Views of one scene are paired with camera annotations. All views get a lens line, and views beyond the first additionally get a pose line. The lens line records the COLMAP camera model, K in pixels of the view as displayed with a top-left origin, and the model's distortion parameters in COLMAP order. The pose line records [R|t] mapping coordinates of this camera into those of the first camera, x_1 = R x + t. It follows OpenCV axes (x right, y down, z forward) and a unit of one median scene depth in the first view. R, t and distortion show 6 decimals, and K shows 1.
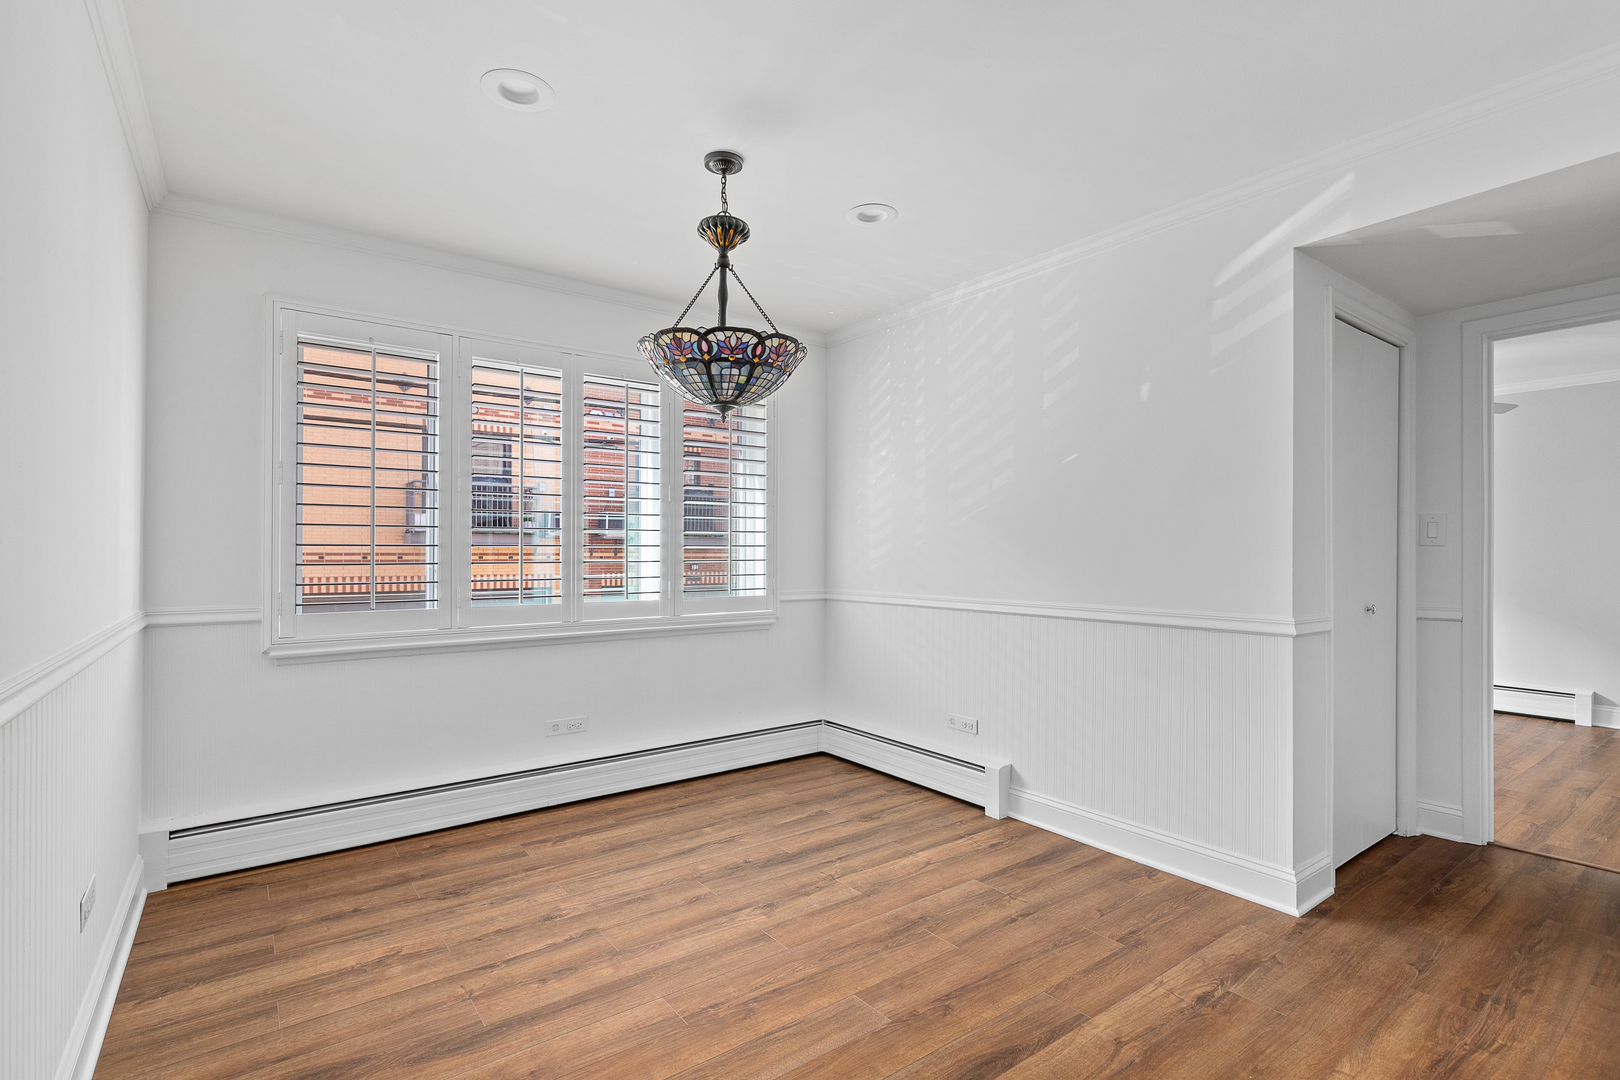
lens RADIAL K [[758.9, 0, 809.3], [0, 758.9, 547.7], [0, 0, 1]] dist [-0.000180, 0.000418]
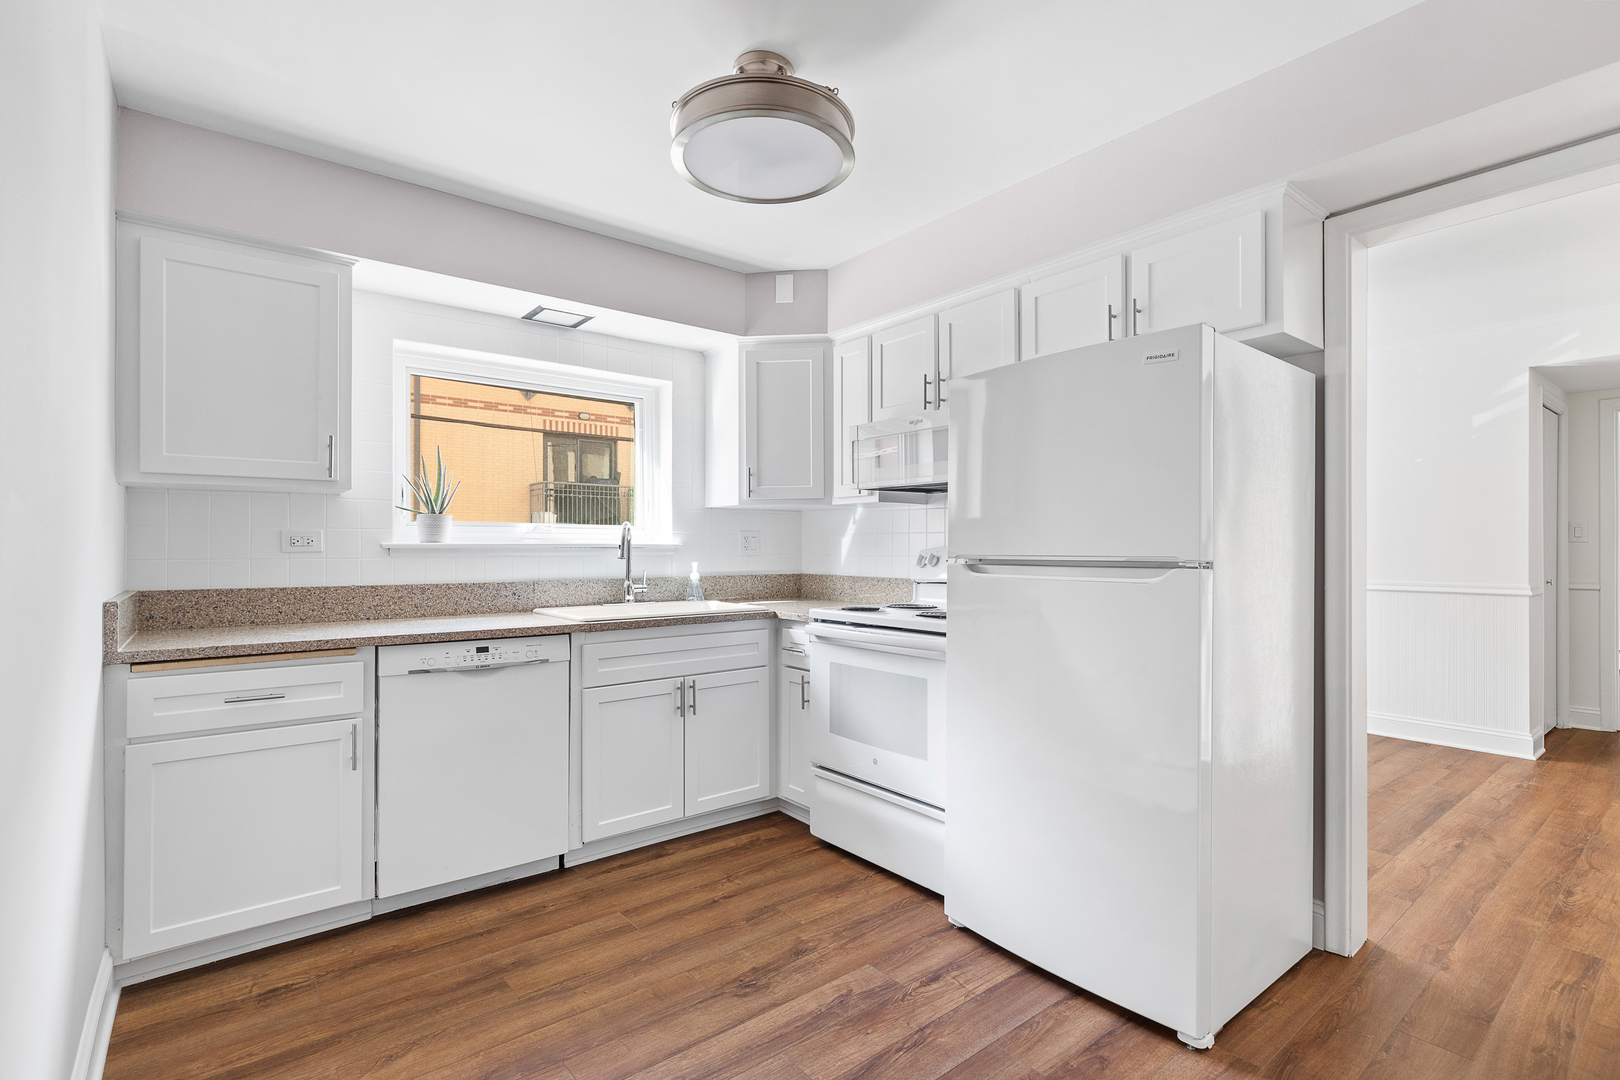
lens RADIAL K [[758.9, 0, 806.7], [0, 758.9, 535.5], [0, 0, 1]] dist [-0.000180, 0.000418]
pose [[0.999444, 0.002518, 0.033244, -1.035770], [-0.002276, 0.999971, -0.007322, -0.002680], [-0.033261, 0.007243, 0.999420, -0.646223]]
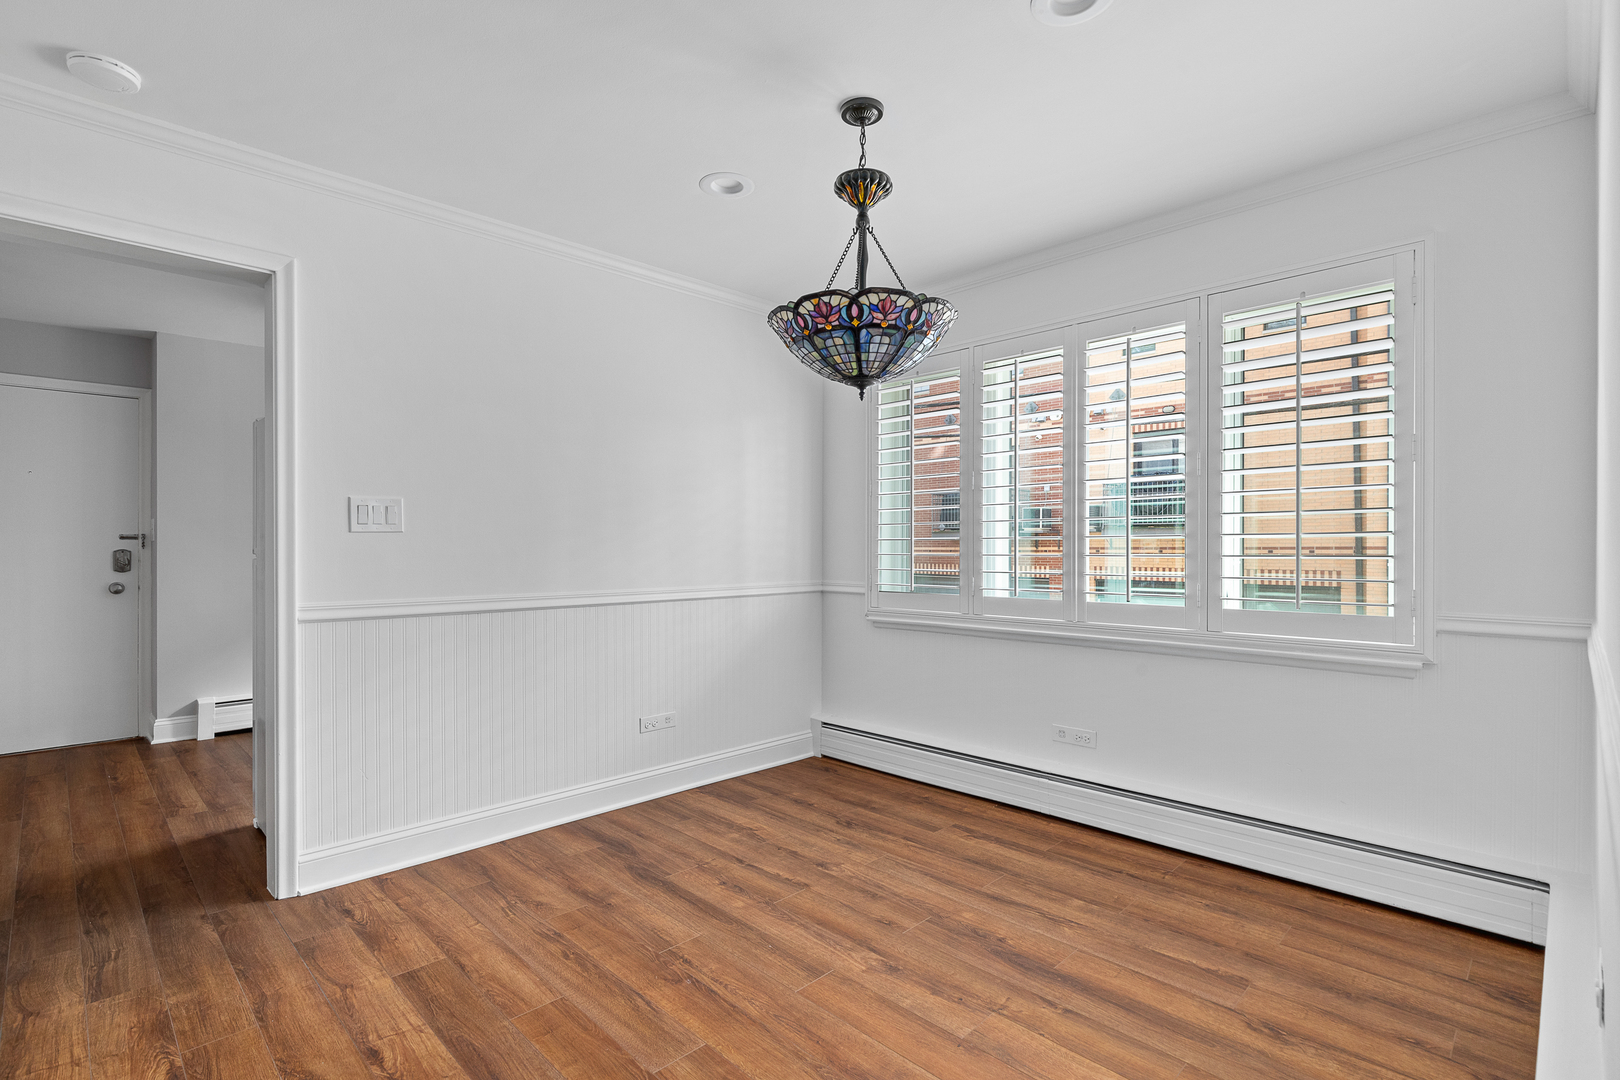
lens RADIAL K [[758.9, 0, 814.3], [0, 758.9, 545.7], [0, 0, 1]] dist [-0.000180, 0.000418]
pose [[0.143942, -0.002380, -0.989583, 0.768701], [0.006218, 0.999980, -0.001501, 0.009575], [0.989567, -0.005937, 0.143954, 0.809610]]
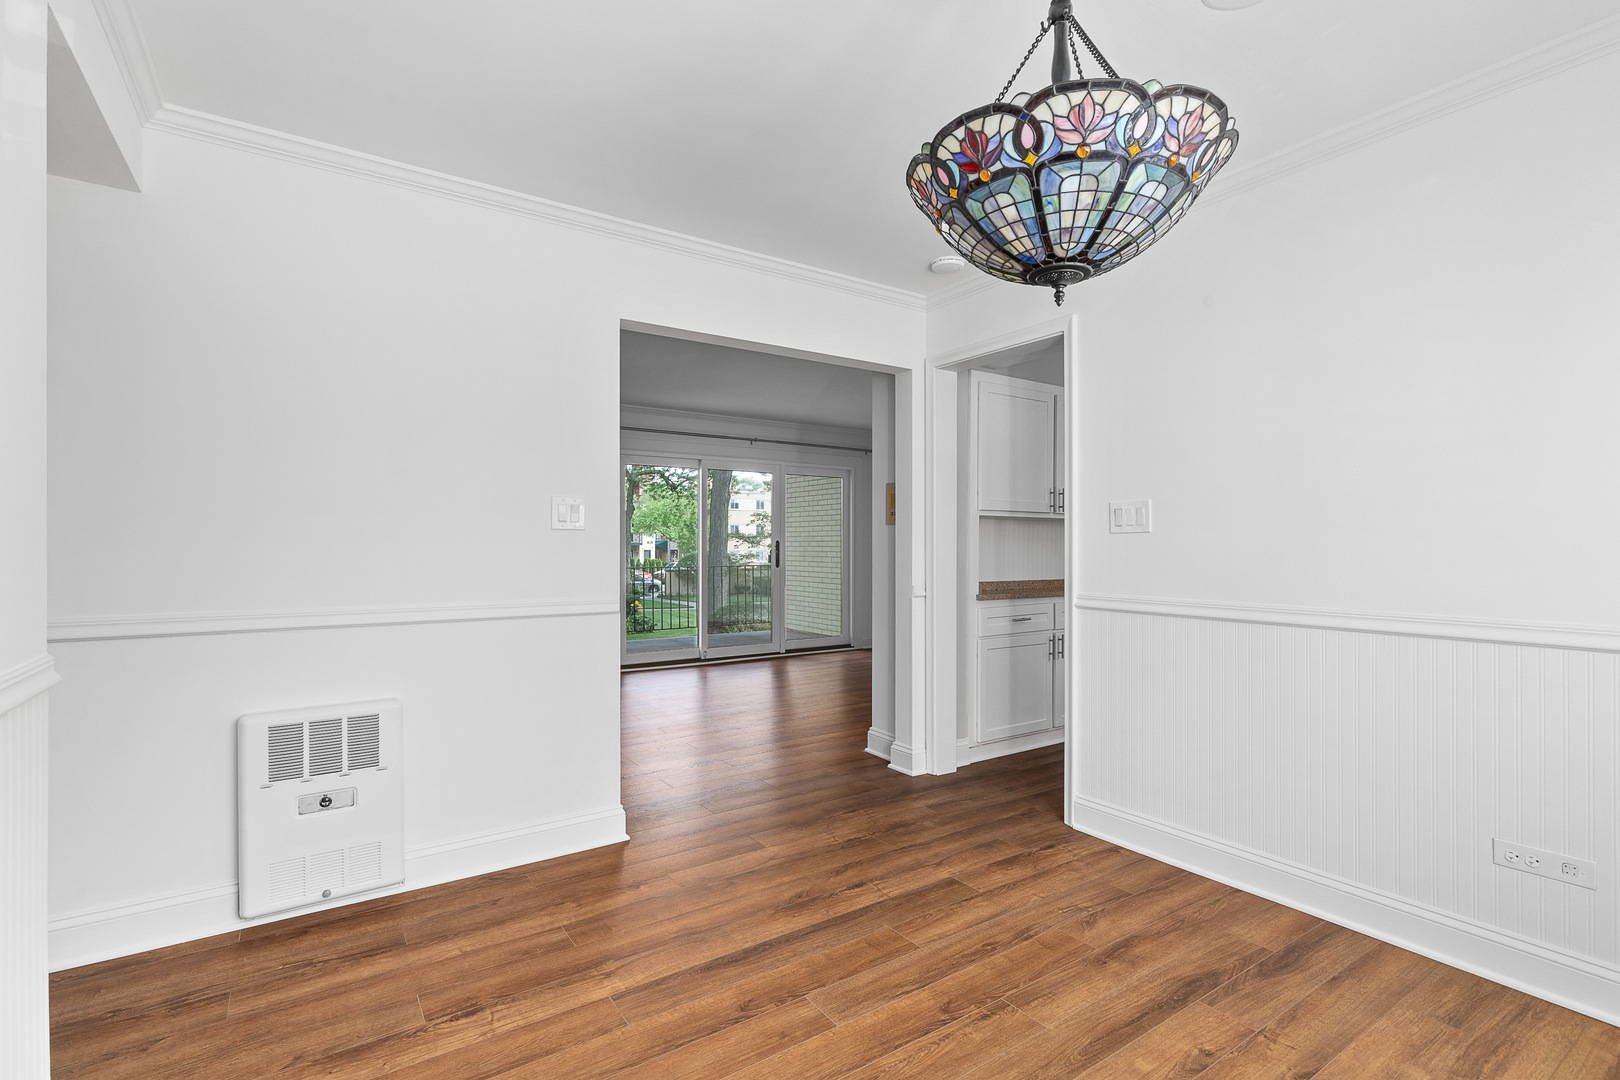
lens RADIAL K [[758.9, 0, 809.3], [0, 758.9, 549.2], [0, 0, 1]] dist [-0.000180, 0.000418]
pose [[-0.998968, -0.001671, 0.045379, 0.042467], [-0.001702, 0.999998, -0.000624, 0.011877], [-0.045378, -0.000701, -0.998970, 1.548732]]
